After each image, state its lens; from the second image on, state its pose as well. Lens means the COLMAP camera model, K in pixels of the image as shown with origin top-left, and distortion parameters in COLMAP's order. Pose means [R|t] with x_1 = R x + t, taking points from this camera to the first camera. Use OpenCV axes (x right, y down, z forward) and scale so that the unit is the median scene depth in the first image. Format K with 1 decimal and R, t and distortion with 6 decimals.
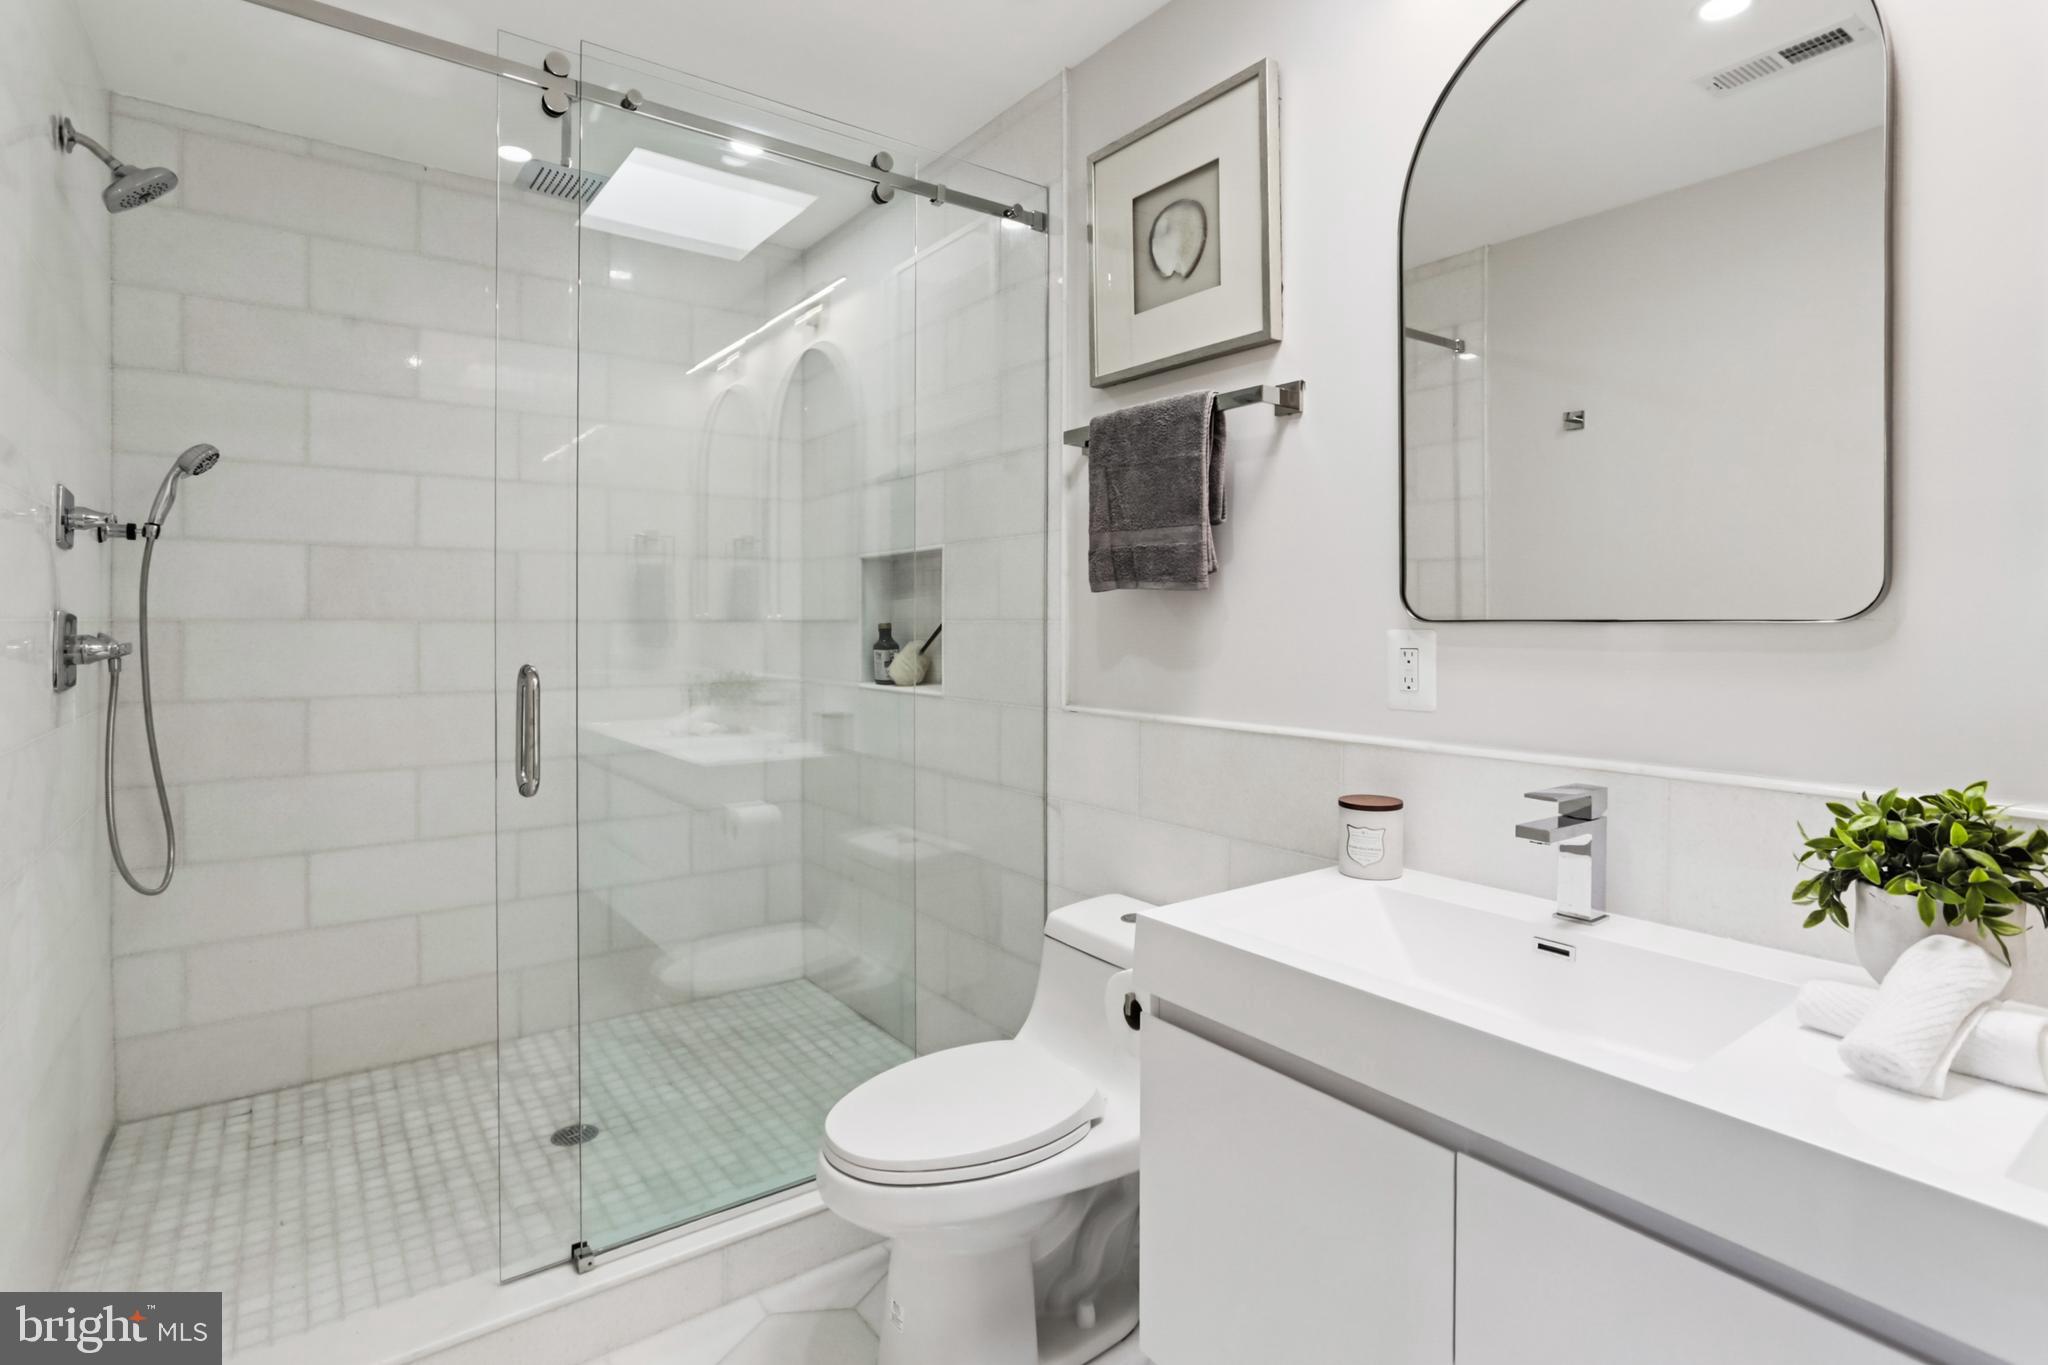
lens RADIAL K [[1024.9, 0, 1040.4], [0, 1024.9, 633.8], [0, 0, 1]] dist [-0.028946, 0.014812]
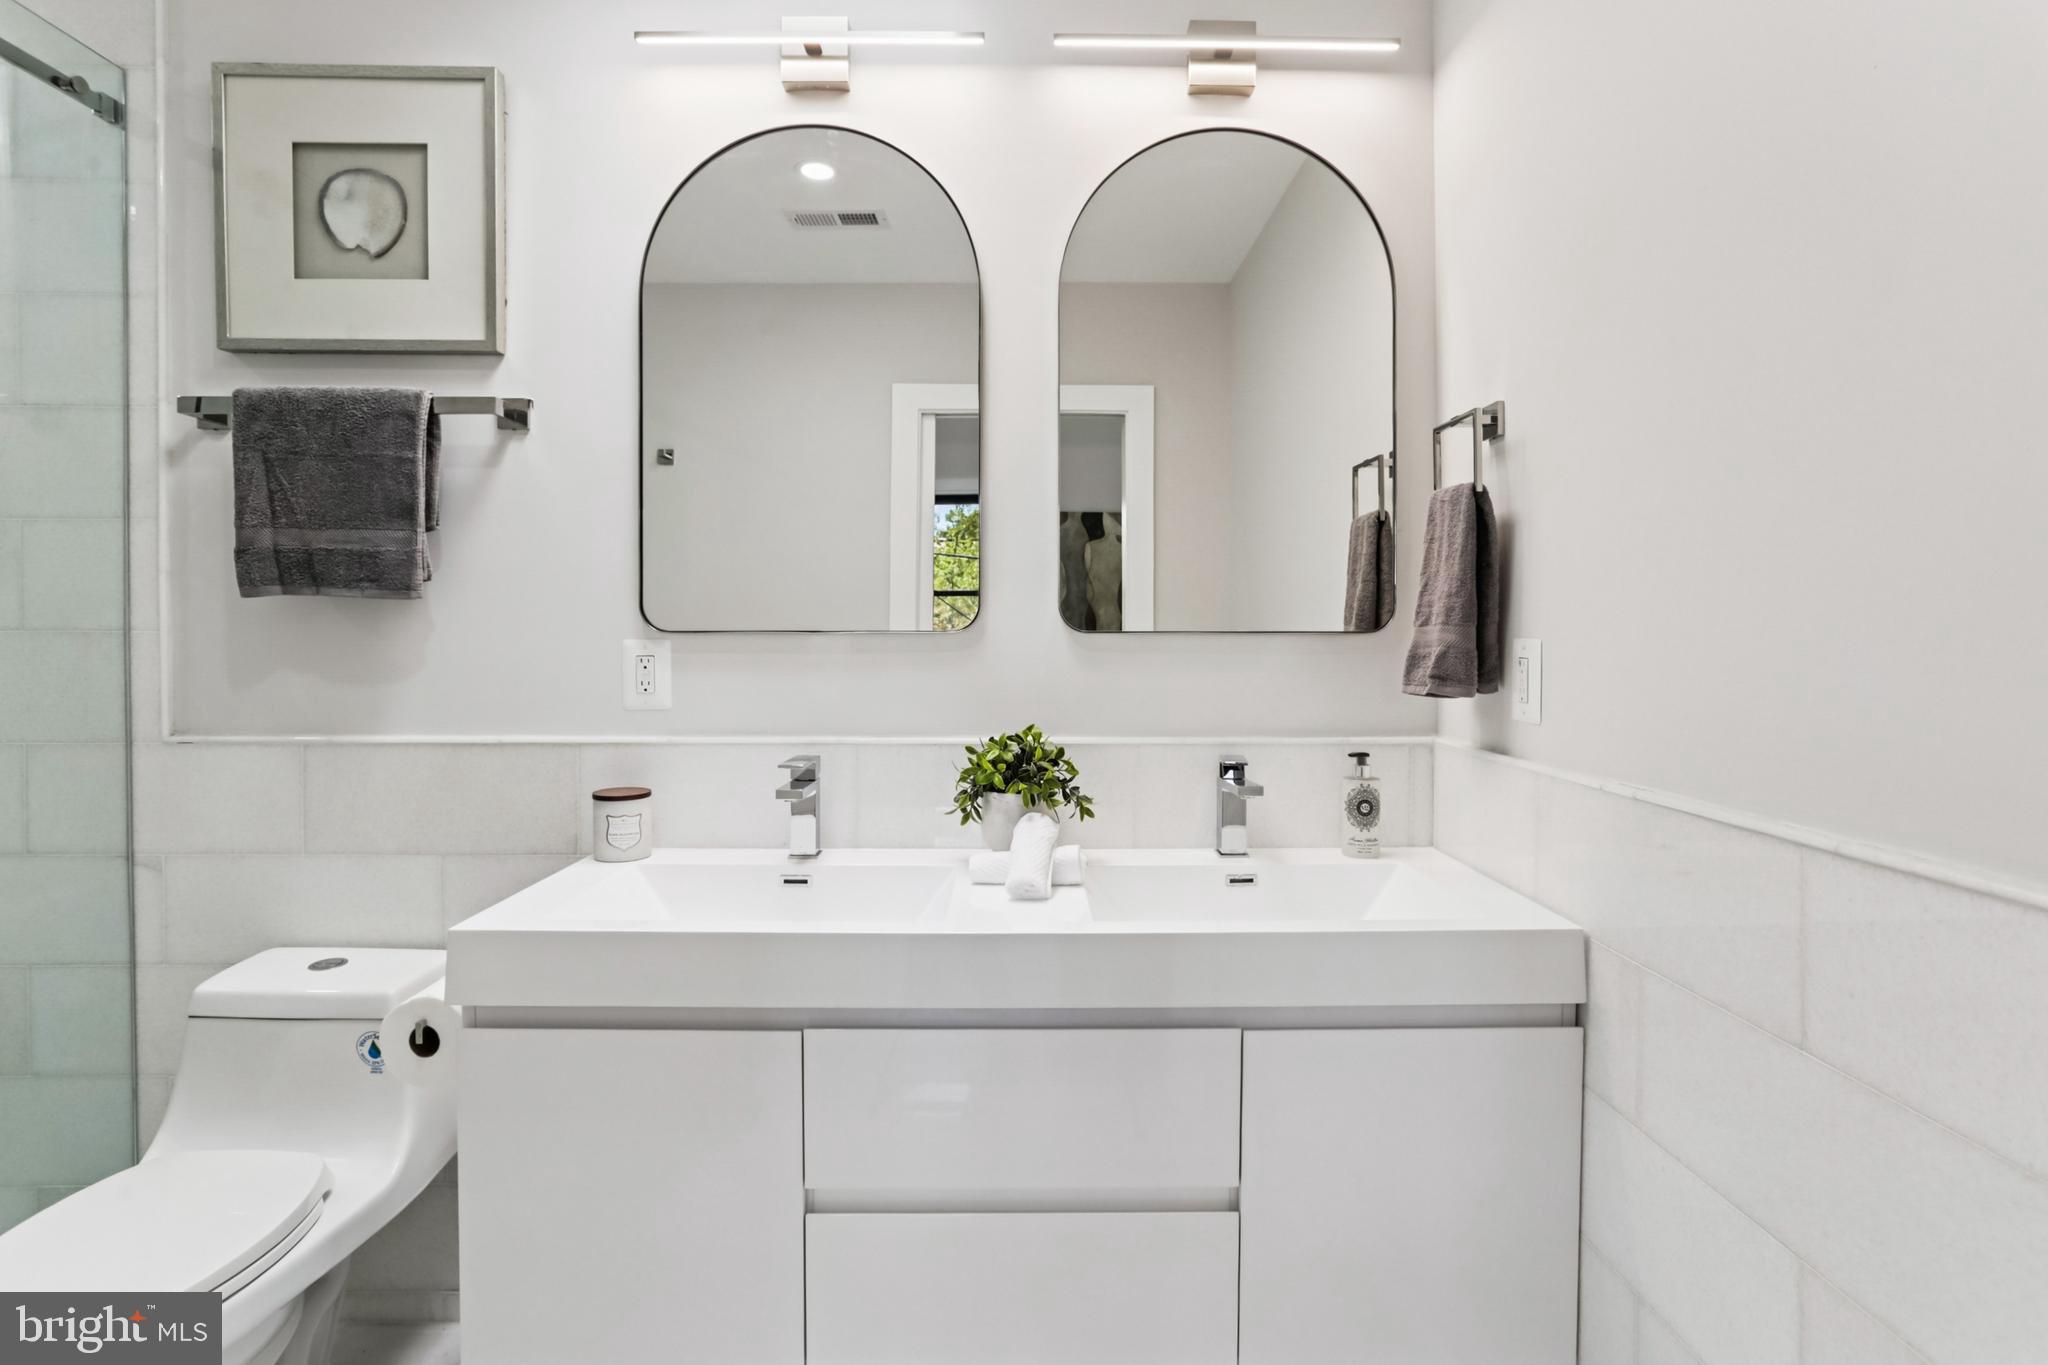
lens RADIAL K [[1024.9, 0, 1022.1], [0, 1024.9, 671.9], [0, 0, 1]] dist [-0.028946, 0.014812]
pose [[0.580114, -0.032135, 0.813901, -0.287251], [0.008238, 0.999402, 0.033587, -0.002448], [-0.814494, -0.012779, 0.580031, -0.005401]]
